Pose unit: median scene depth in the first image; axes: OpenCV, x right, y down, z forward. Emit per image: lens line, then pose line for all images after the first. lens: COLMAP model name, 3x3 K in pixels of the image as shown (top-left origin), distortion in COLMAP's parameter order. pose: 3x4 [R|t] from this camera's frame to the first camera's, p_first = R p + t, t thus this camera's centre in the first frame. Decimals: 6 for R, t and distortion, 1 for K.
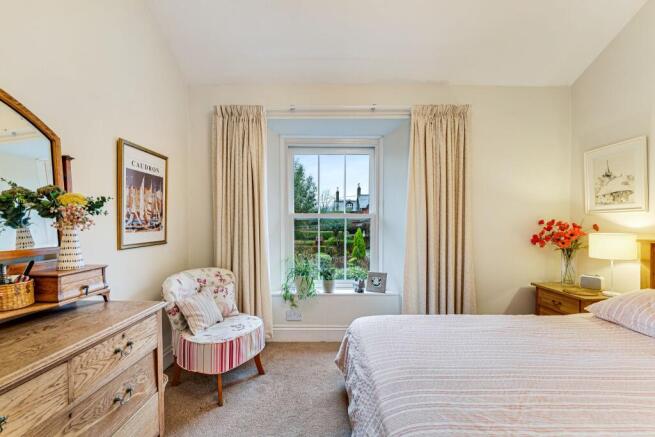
lens RADIAL K [[269.2, 0, 328.9], [0, 269.2, 226.7], [0, 0, 1]] dist [-0.005122, -0.000539]
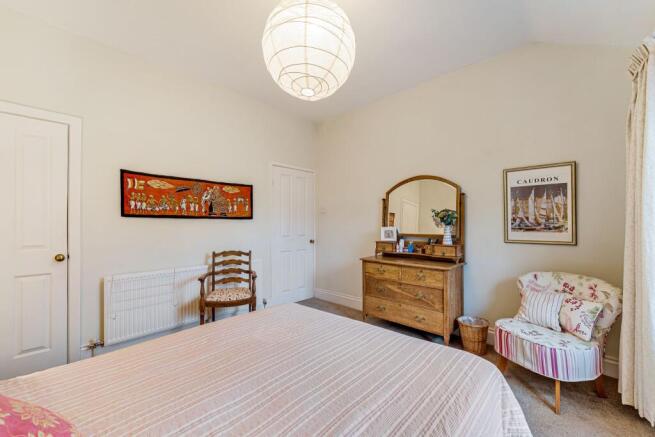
lens RADIAL K [[269.2, 0, 328.1], [0, 269.2, 221.0], [0, 0, 1]] dist [-0.005122, -0.000539]
pose [[-0.675913, -0.002632, -0.736976, 0.712852], [-0.012655, 0.999888, 0.008036, -0.023847], [0.736872, 0.014758, -0.675871, 0.899546]]
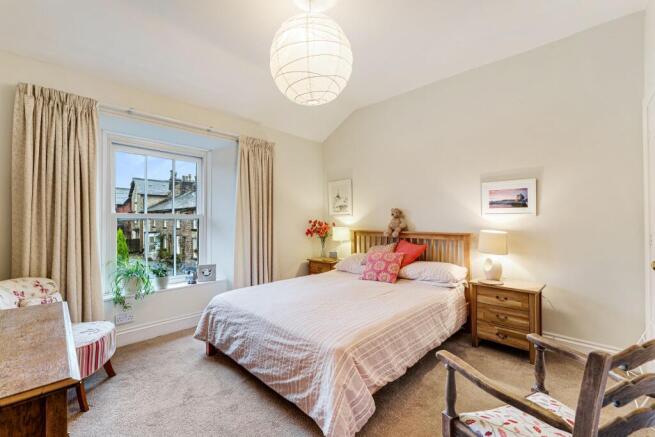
lens RADIAL K [[269.2, 0, 332.2], [0, 269.2, 215.1], [0, 0, 1]] dist [-0.005122, -0.000539]
pose [[0.677385, 0.014087, 0.735494, -0.377290], [0.015760, 0.999309, -0.033655, 0.001473], [-0.735460, 0.034389, 0.676695, -0.246783]]
